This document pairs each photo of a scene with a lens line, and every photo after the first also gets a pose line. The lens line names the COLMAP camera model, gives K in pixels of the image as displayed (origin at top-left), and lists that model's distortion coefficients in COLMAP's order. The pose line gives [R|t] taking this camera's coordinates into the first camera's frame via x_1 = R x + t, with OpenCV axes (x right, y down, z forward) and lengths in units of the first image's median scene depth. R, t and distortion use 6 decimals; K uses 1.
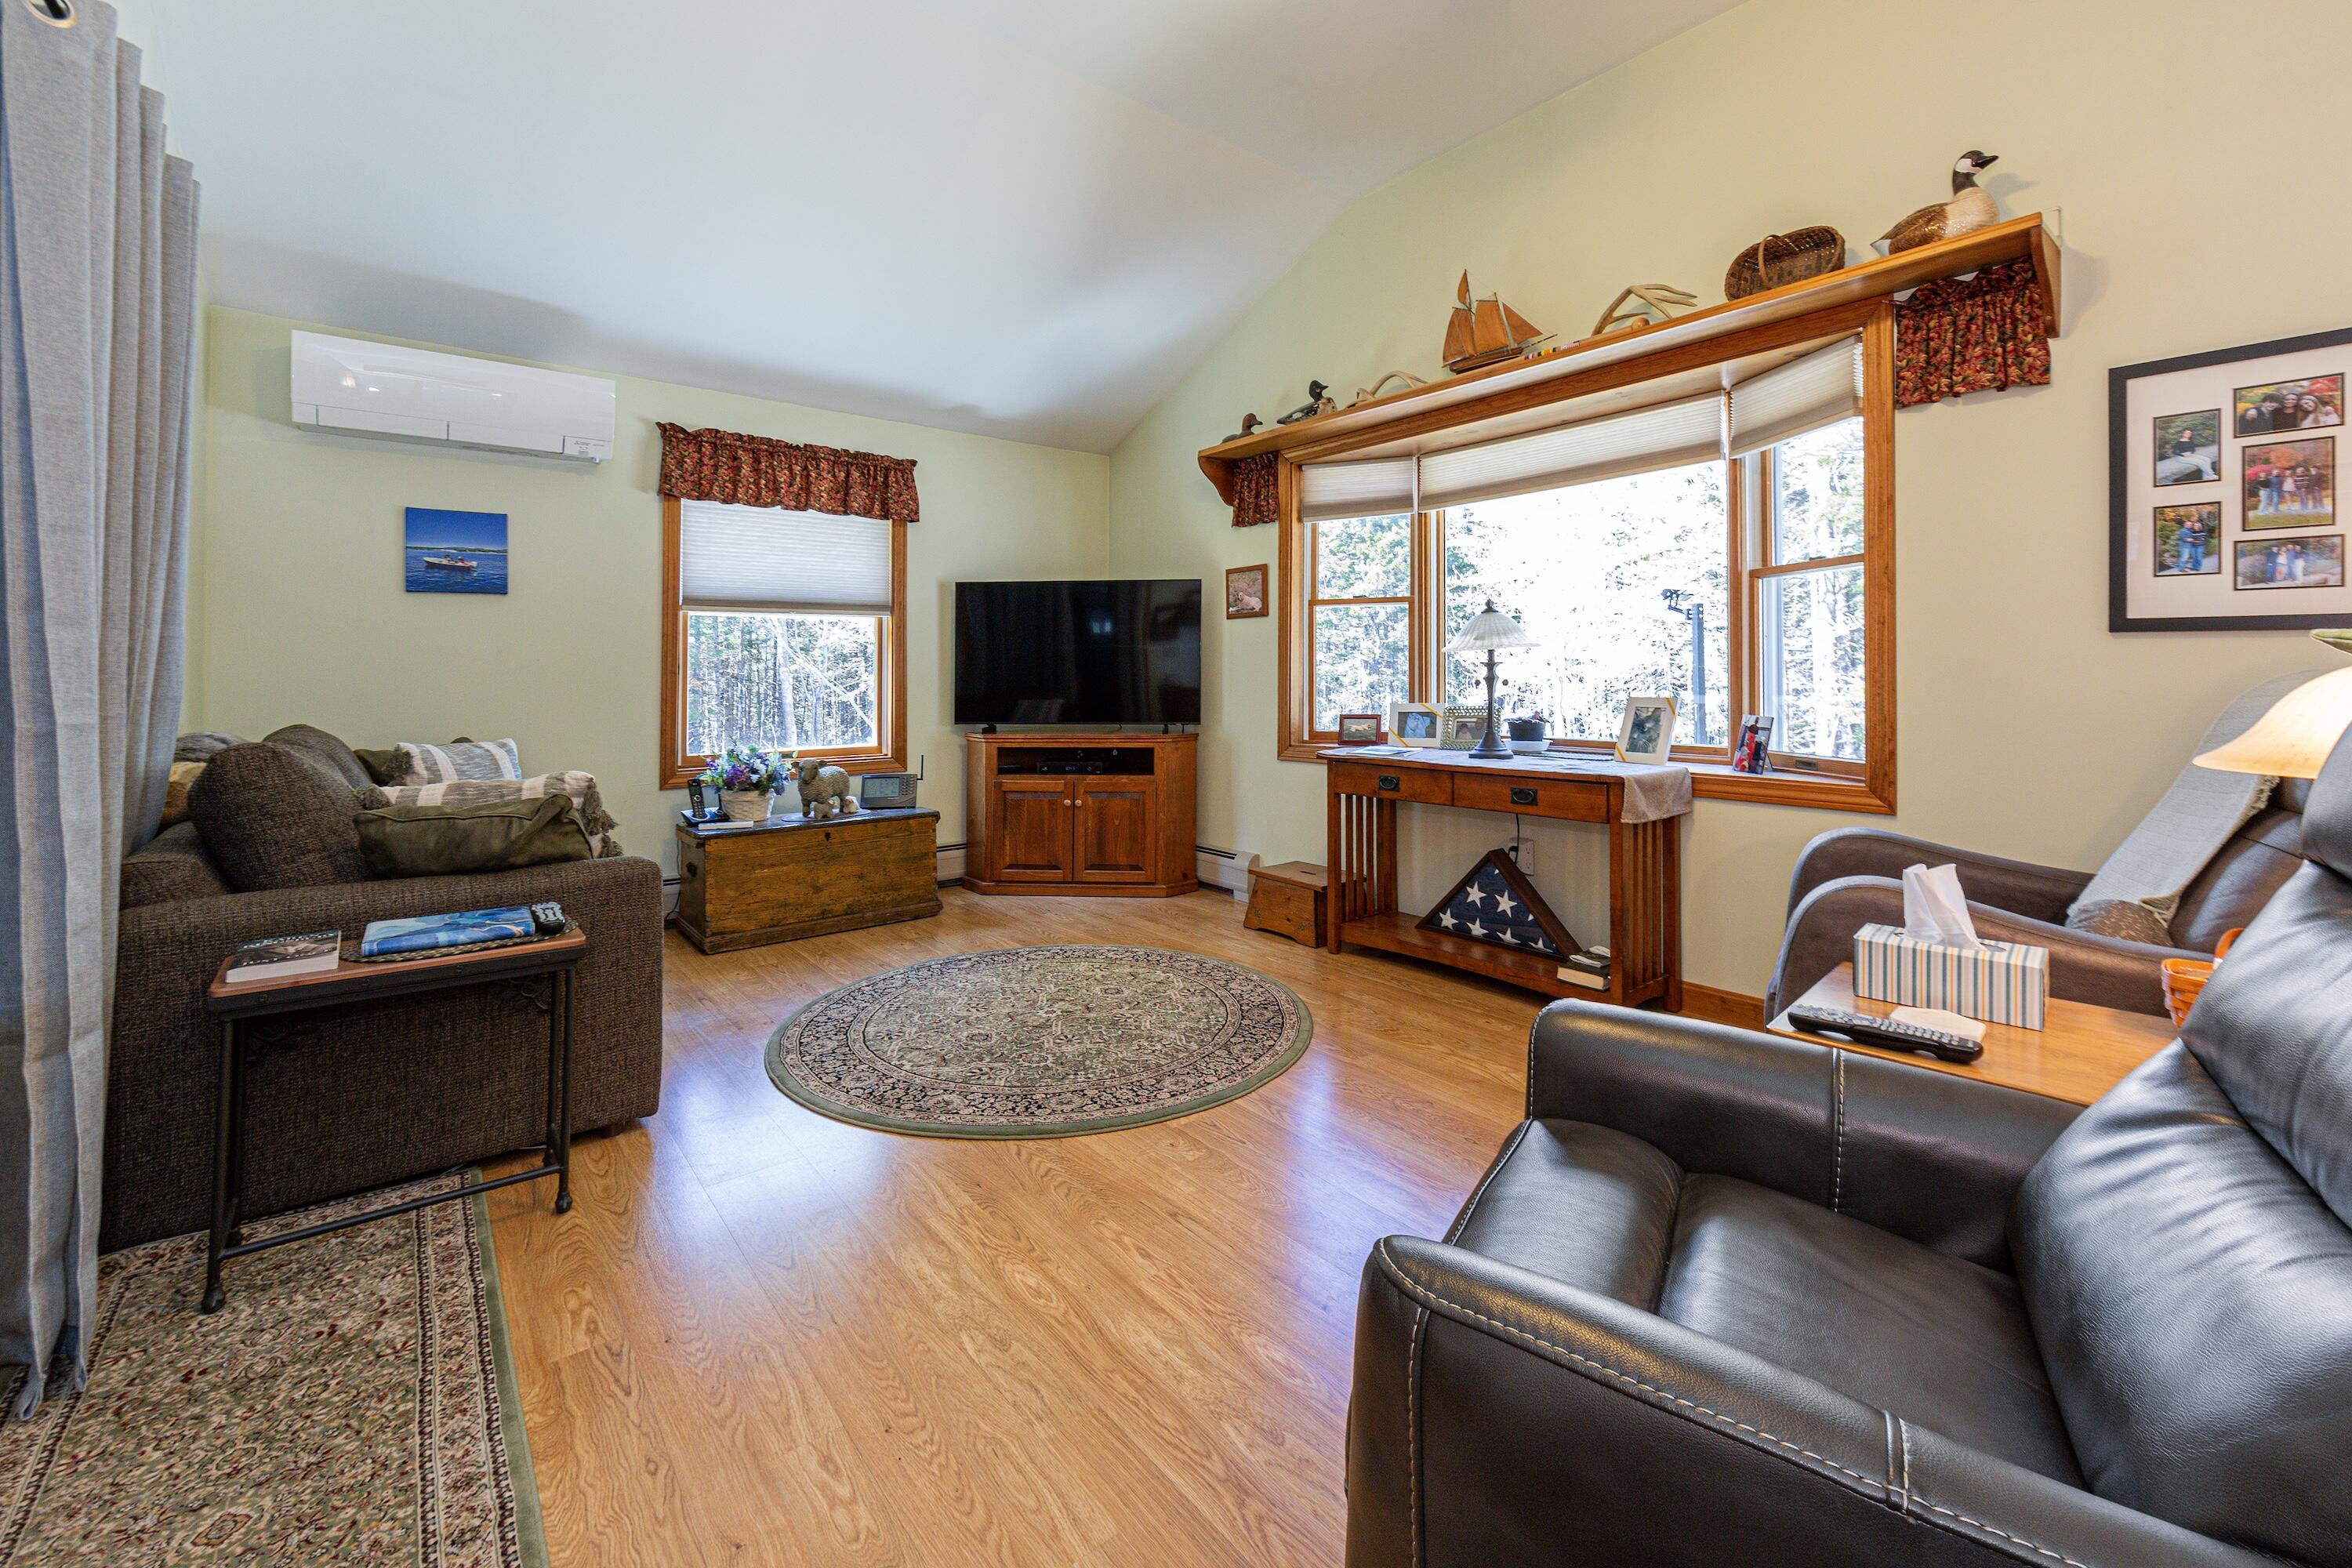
lens RADIAL K [[954.4, 0, 1135.1], [0, 954.4, 670.5], [0, 0, 1]] dist [-0.003498, 0.000143]
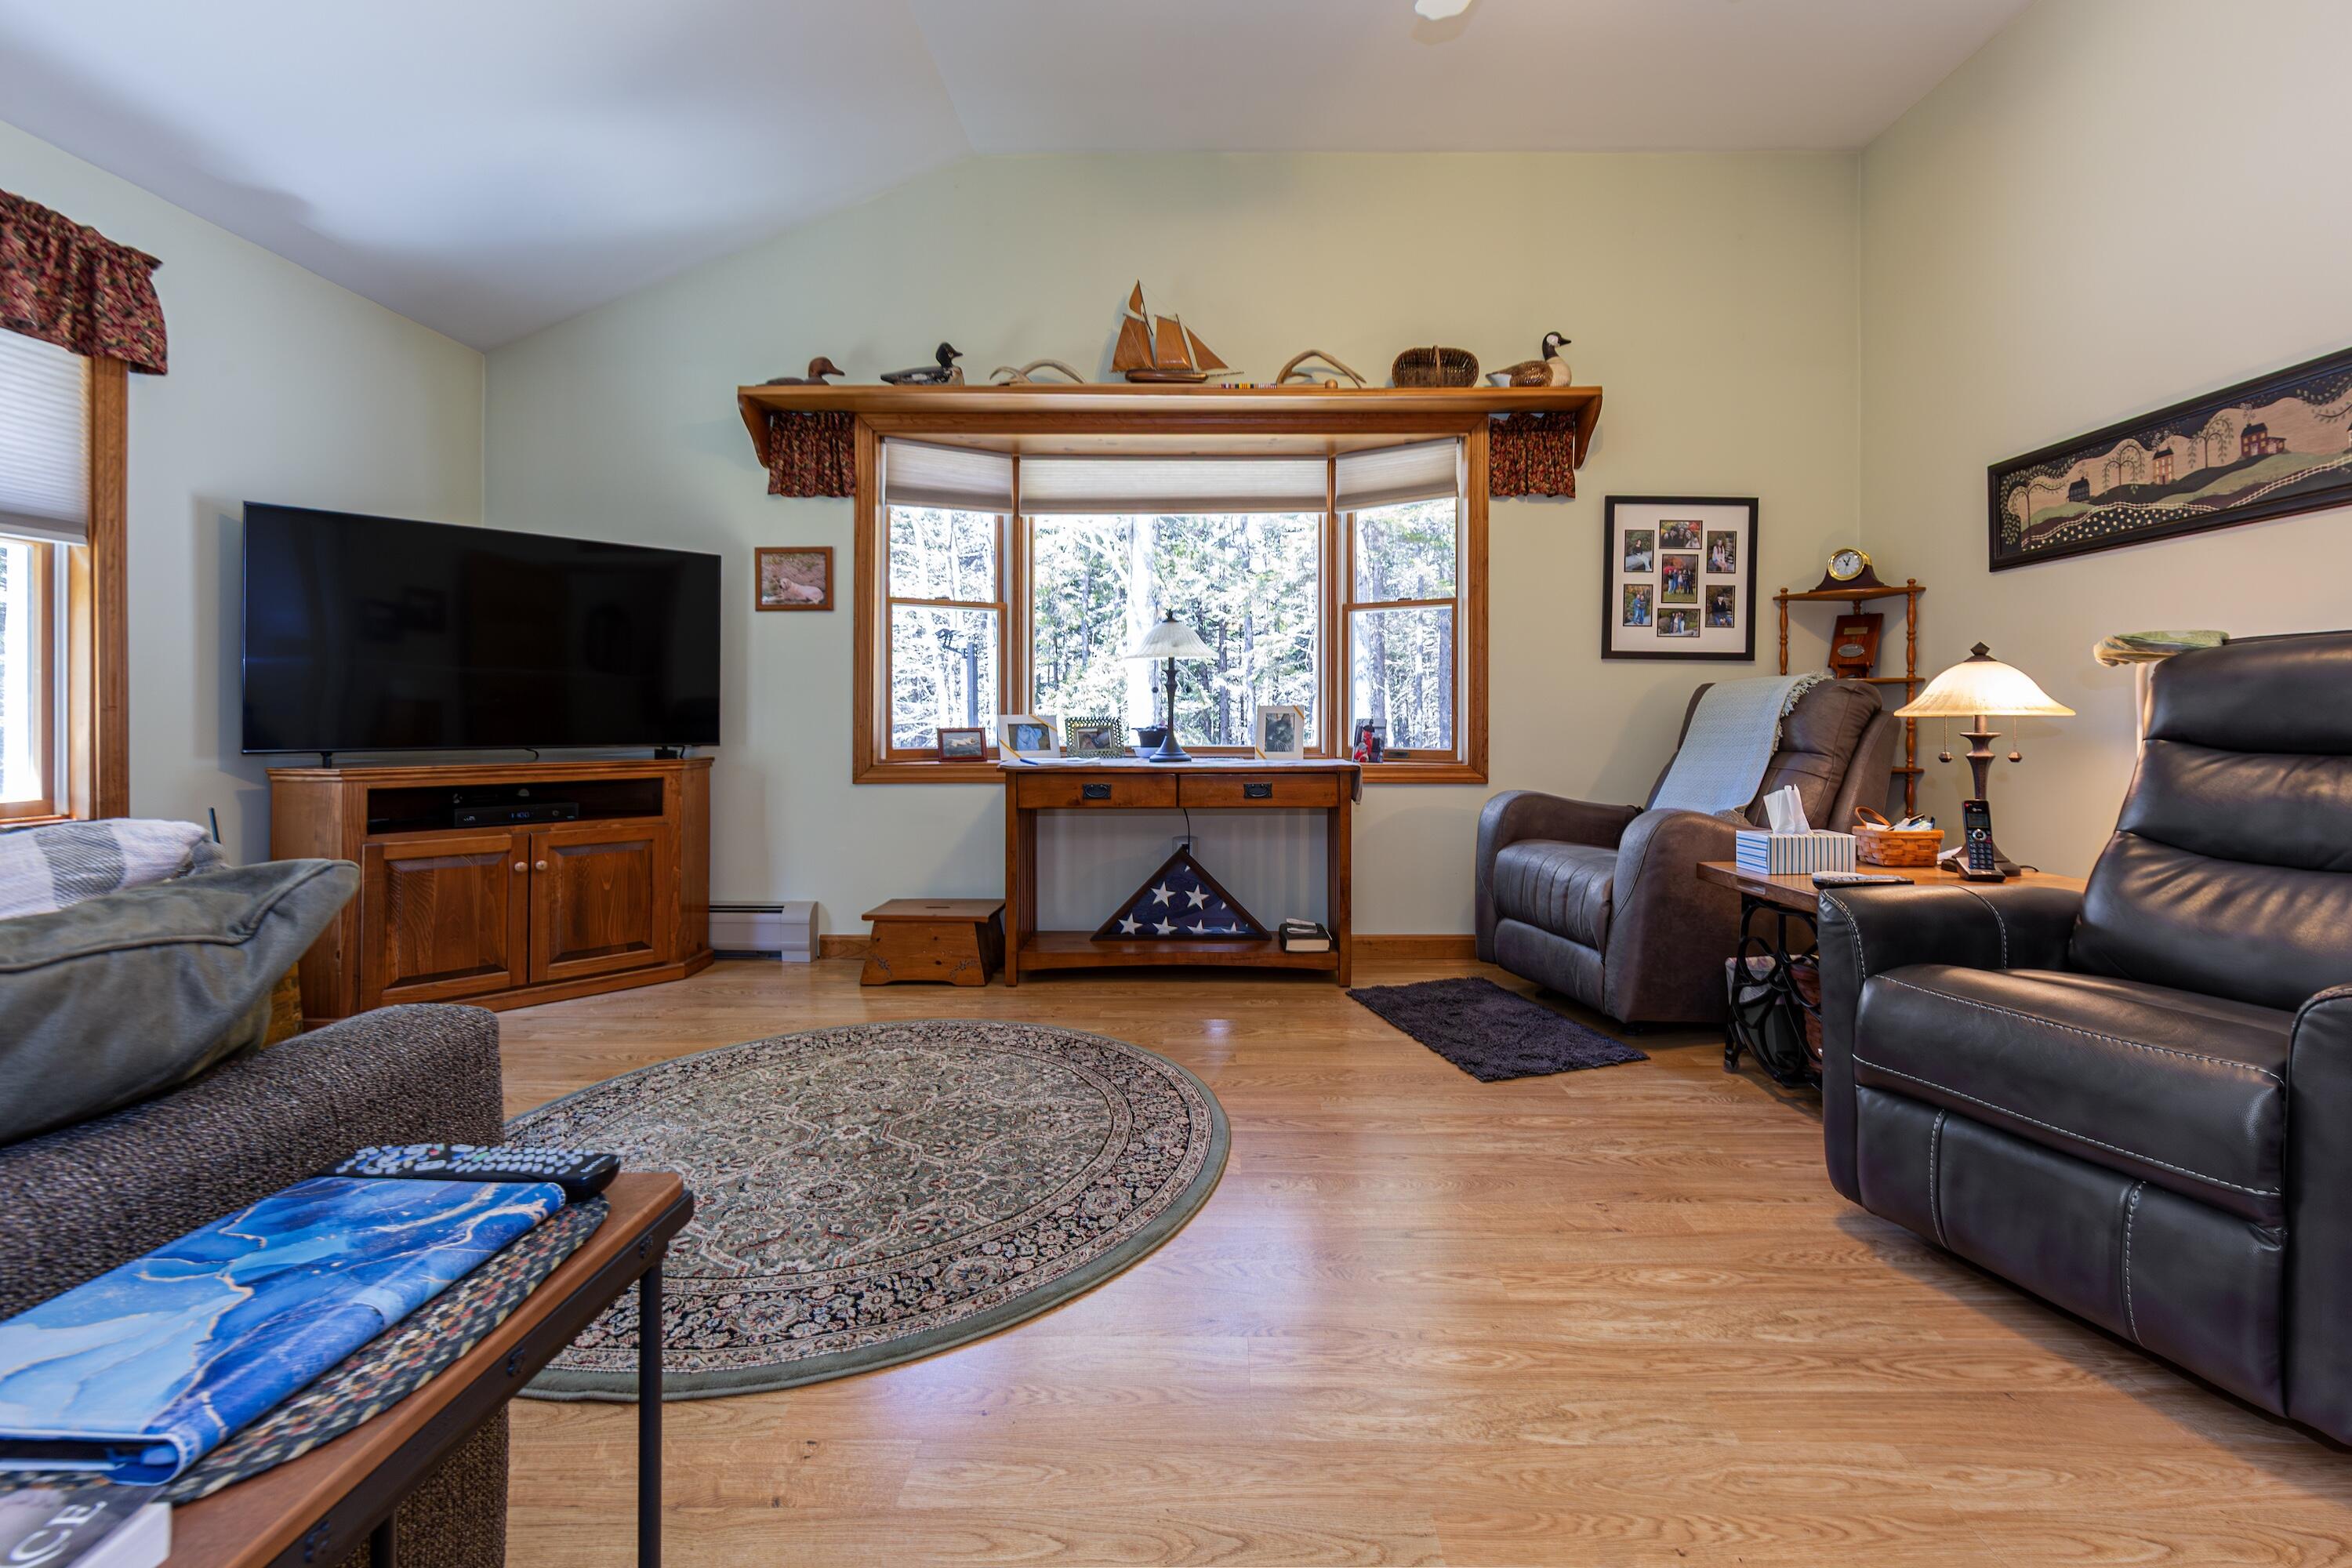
lens RADIAL K [[954.4, 0, 1262.1], [0, 954.4, 721.5], [0, 0, 1]] dist [-0.003498, 0.000143]
pose [[0.625382, 0.000994, 0.780318, -0.307995], [-0.012656, 0.999881, 0.008870, 0.030248], [-0.780216, -0.015422, 0.625320, 0.222587]]
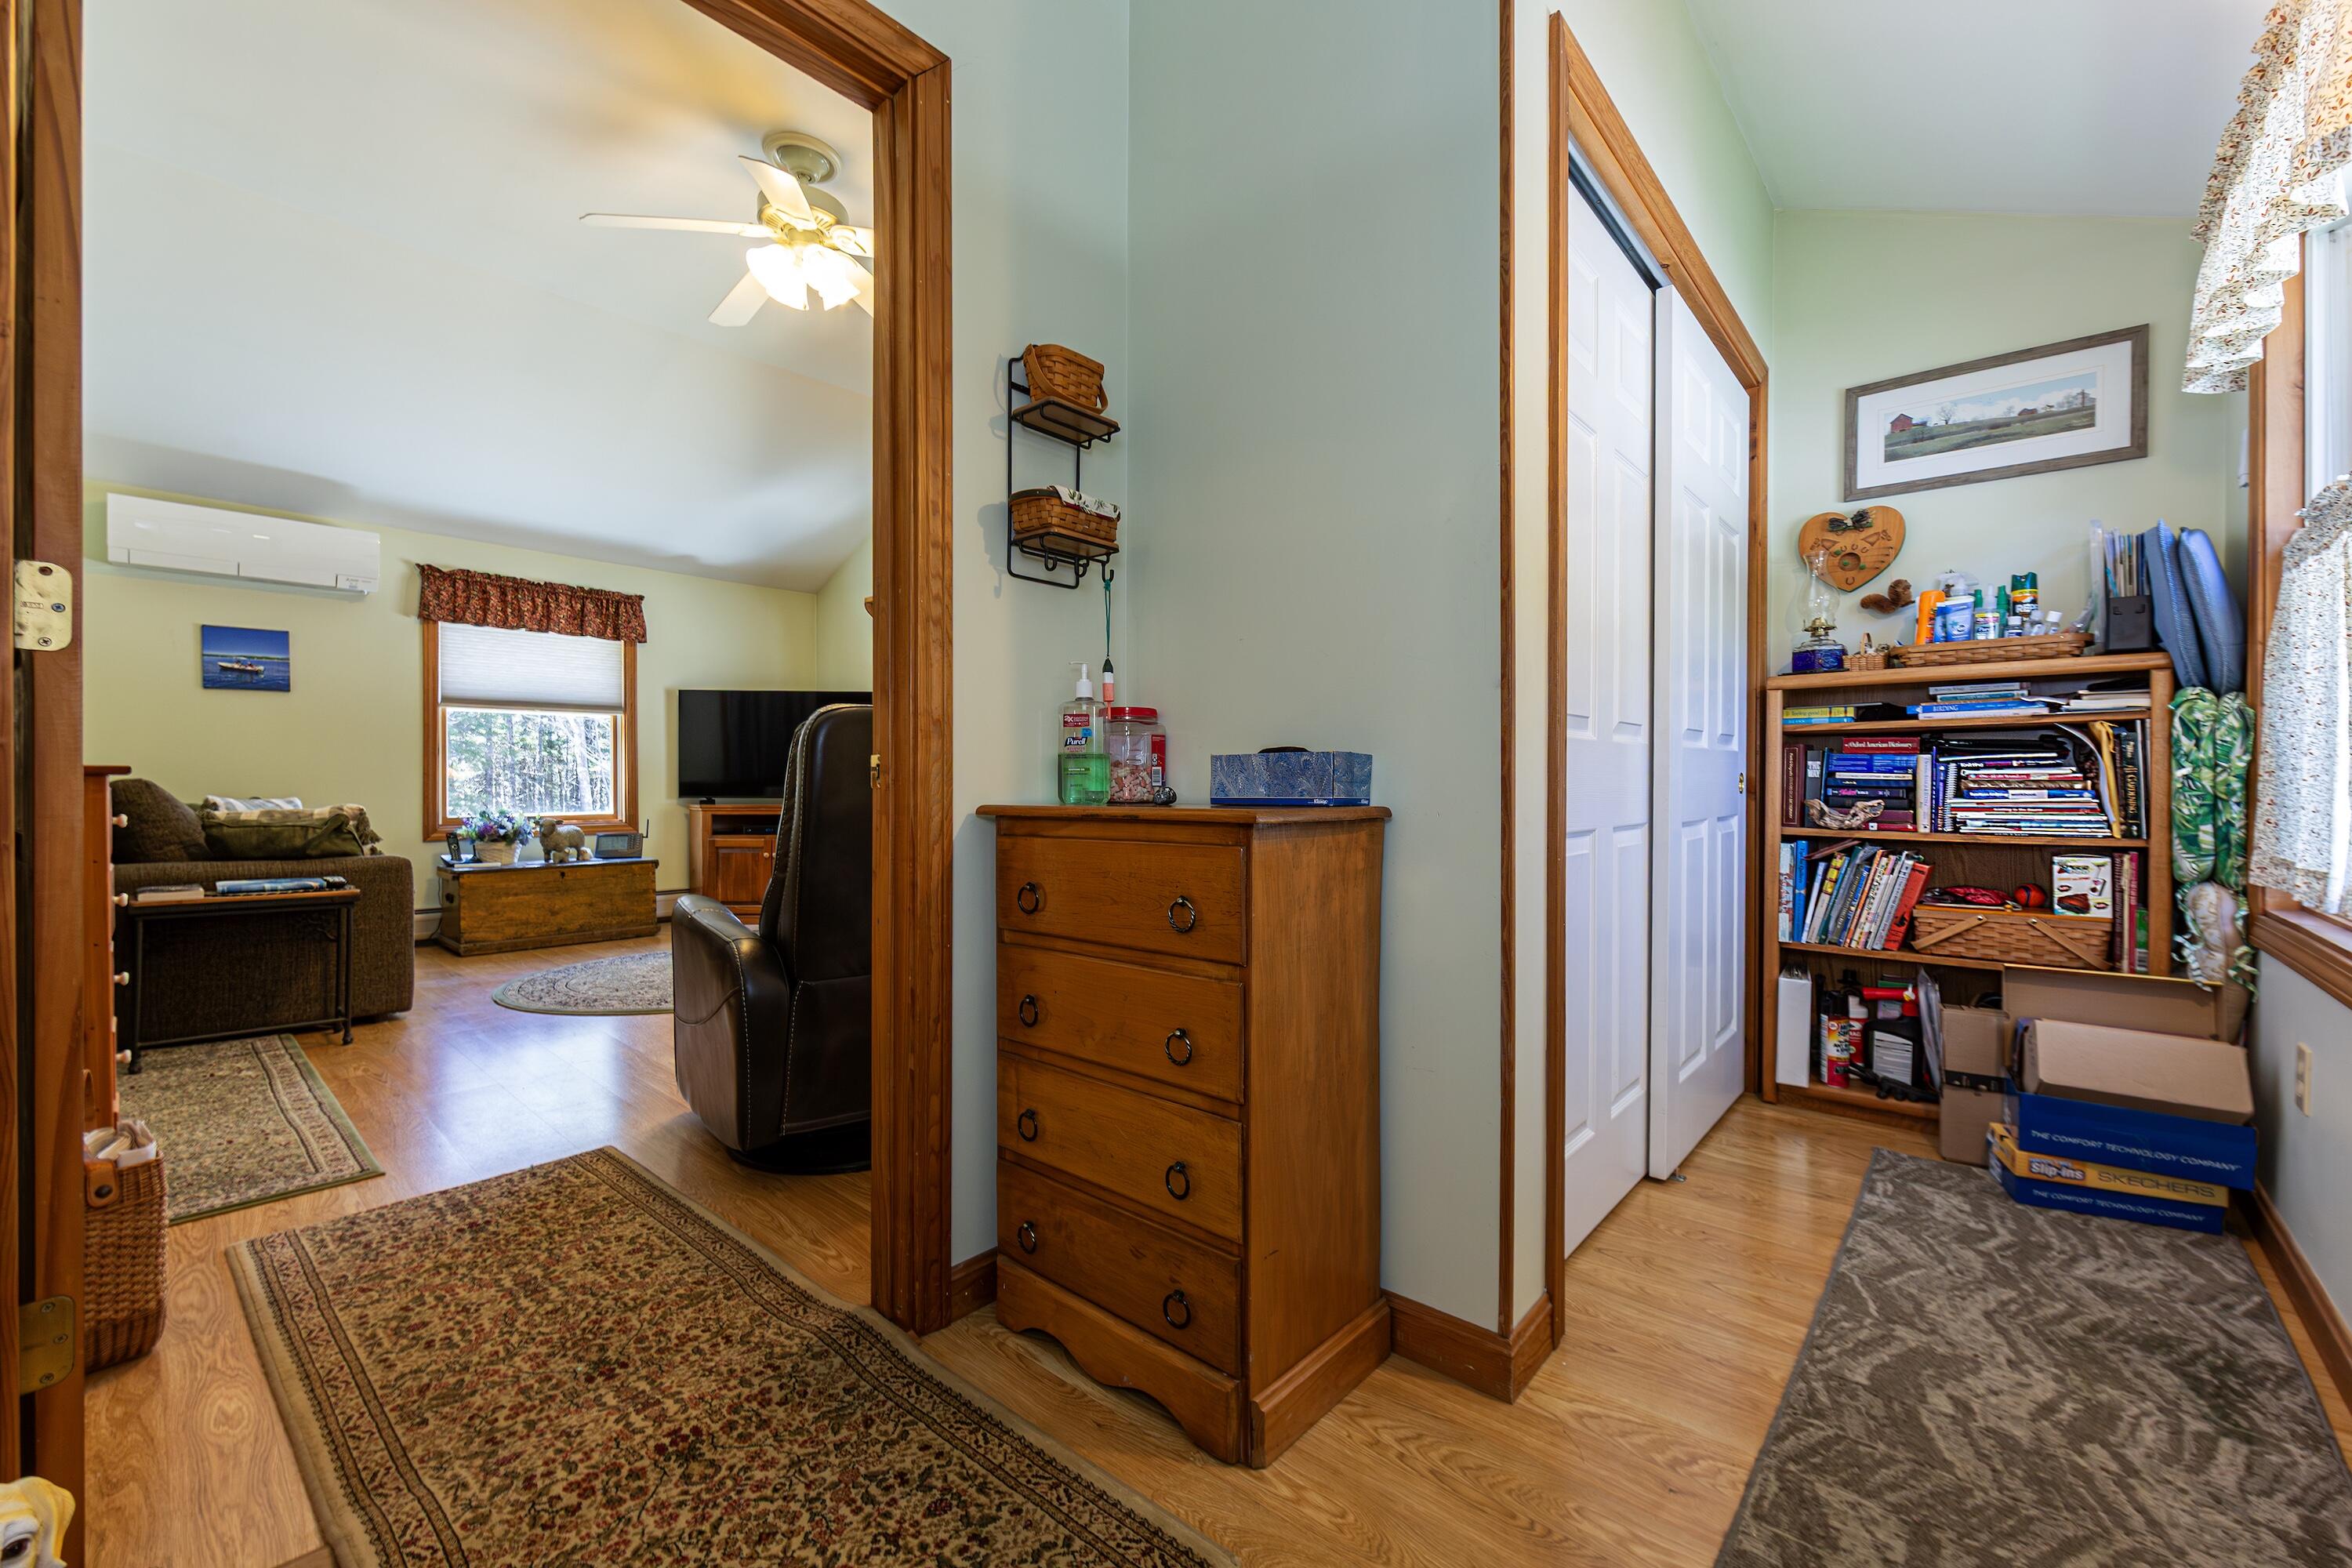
lens RADIAL K [[954.4, 0, 1182.1], [0, 954.4, 806.9], [0, 0, 1]] dist [-0.003498, 0.000143]
pose [[0.982180, 0.000796, 0.187940, 0.298170], [-0.005938, 0.999623, 0.026795, 0.035879], [-0.187848, -0.027434, 0.981815, -0.512886]]
